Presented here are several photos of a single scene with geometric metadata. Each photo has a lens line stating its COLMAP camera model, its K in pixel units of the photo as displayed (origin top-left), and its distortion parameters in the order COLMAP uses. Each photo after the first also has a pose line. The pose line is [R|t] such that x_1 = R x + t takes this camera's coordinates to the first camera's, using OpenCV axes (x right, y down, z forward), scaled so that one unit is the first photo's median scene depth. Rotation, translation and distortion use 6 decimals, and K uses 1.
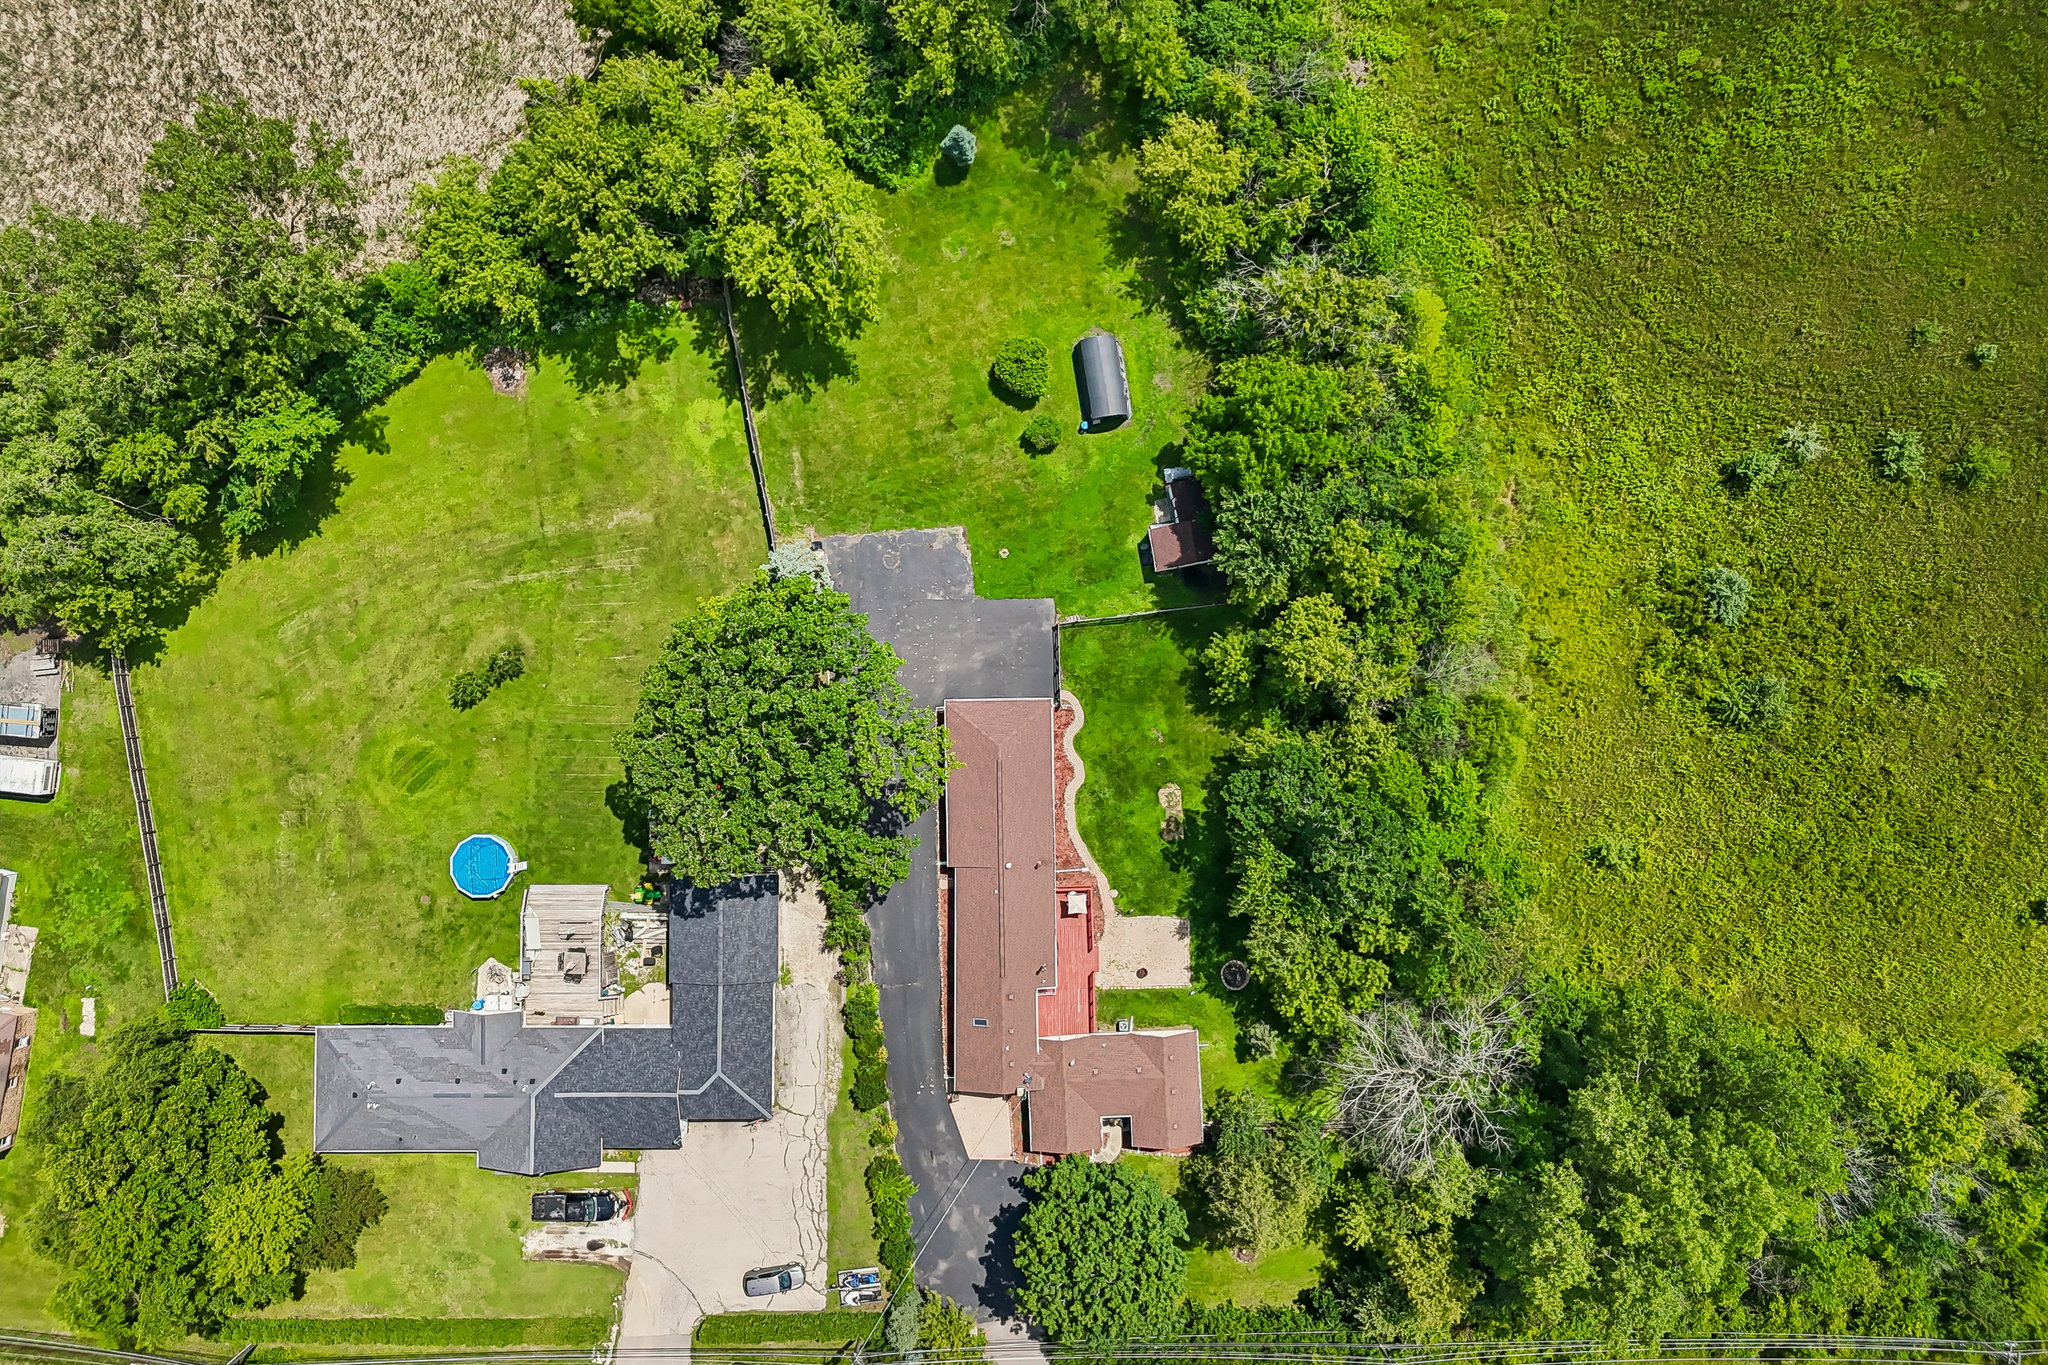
lens RADIAL K [[1972.0, 0, 1028.0], [0, 1972.0, 530.2], [0, 0, 1]] dist [0.173808, -0.446995]
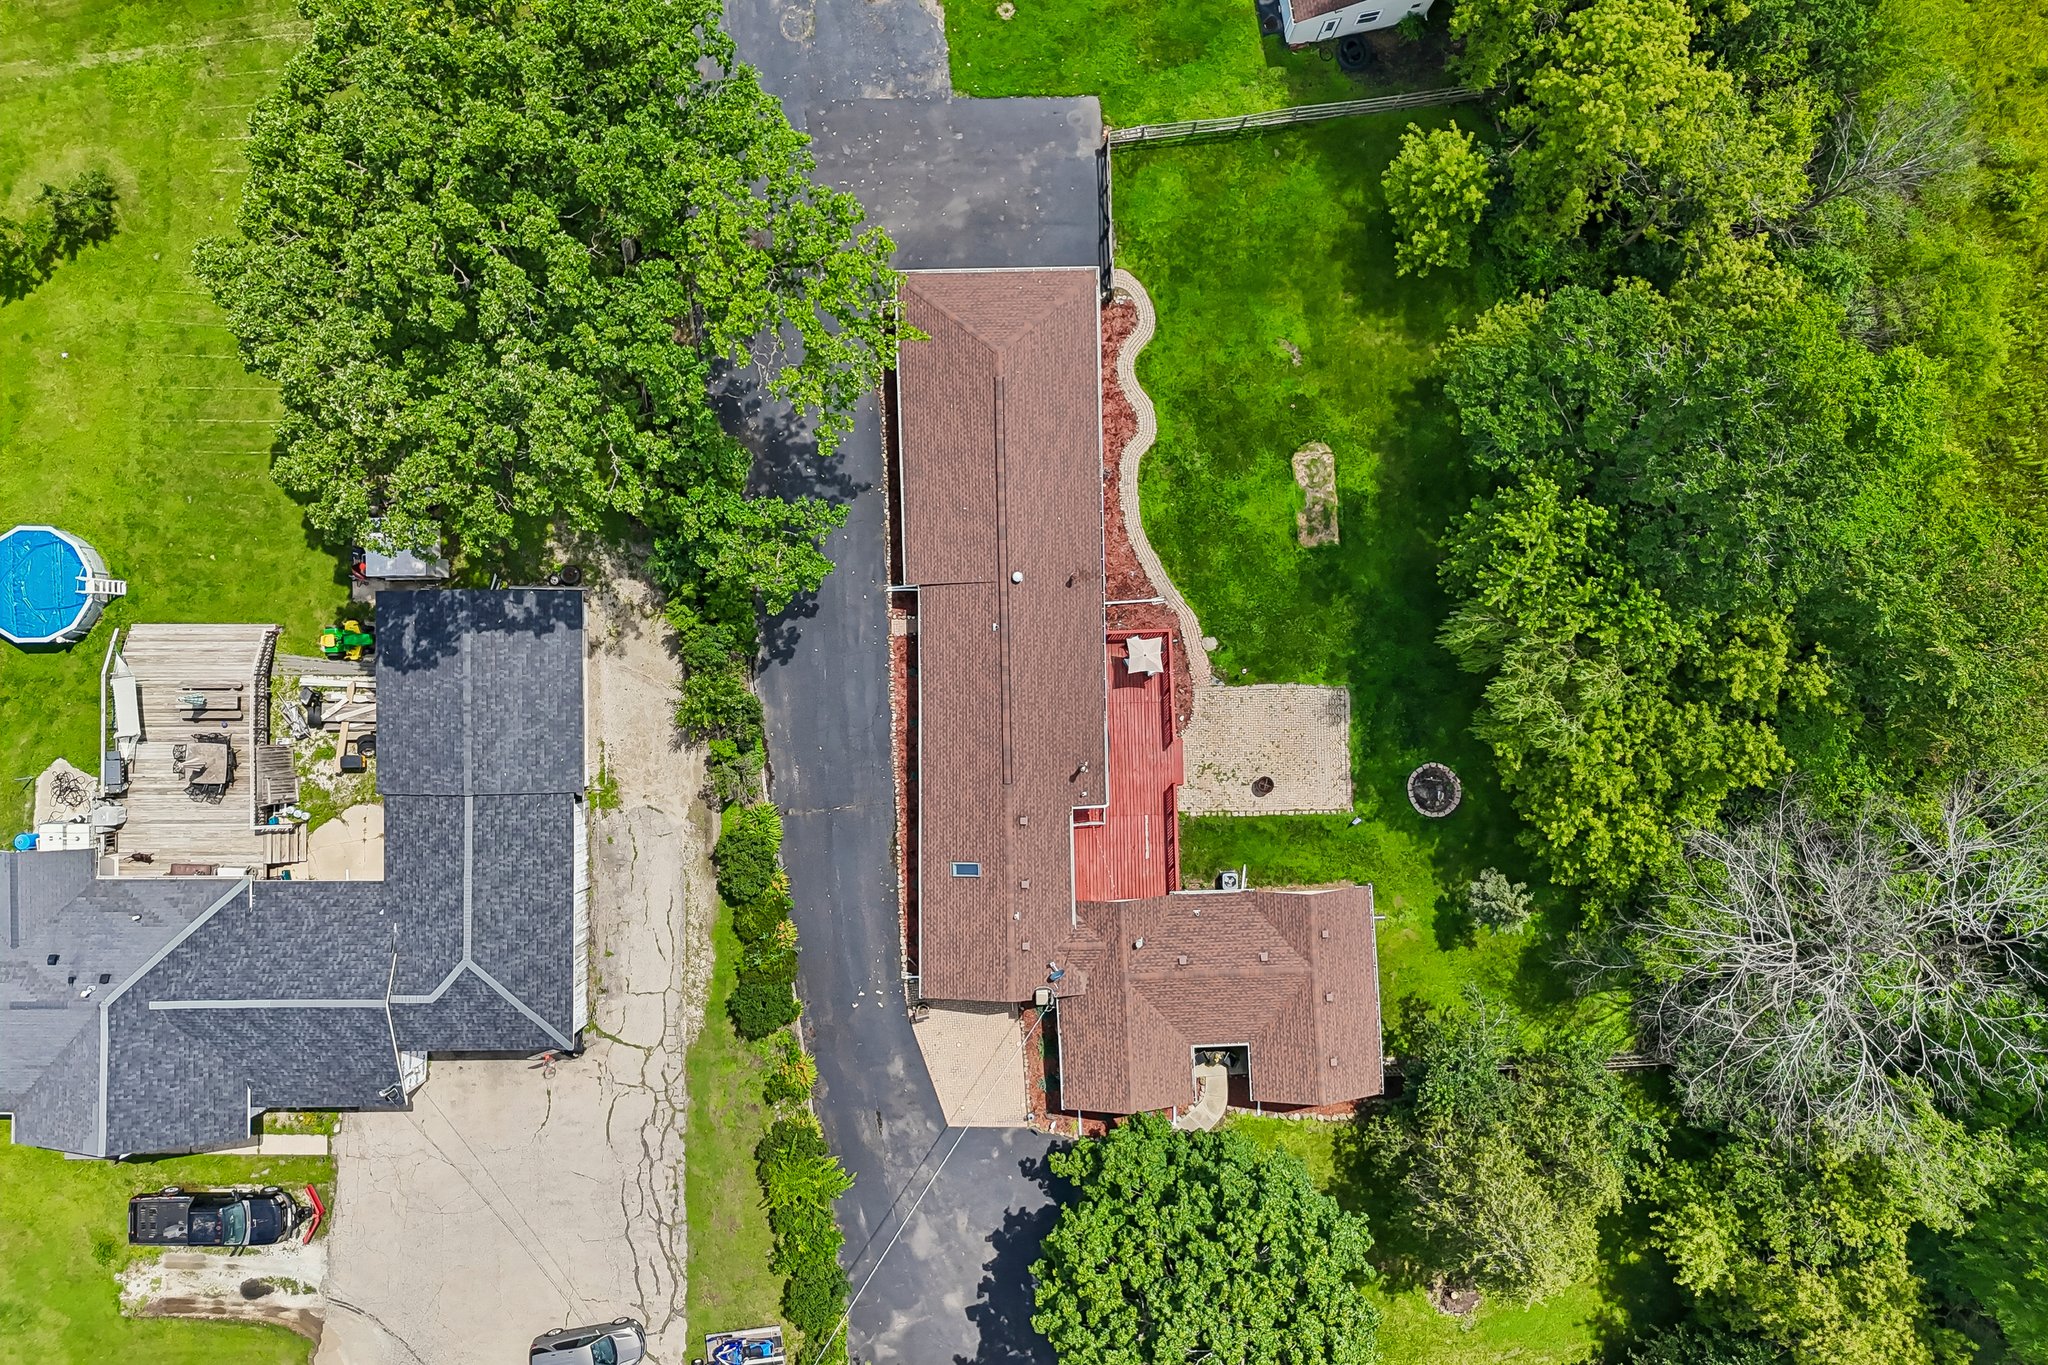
lens RADIAL K [[1505.8, 0, 1024.0], [0, 1505.8, 674.2], [0, 0, 1]] dist [0.074299, -0.081274]
pose [[0.999990, -0.004357, -0.000645, -0.007890], [0.004347, 0.999896, -0.013766, 0.198069], [0.000705, 0.013763, 0.999905, 0.587177]]
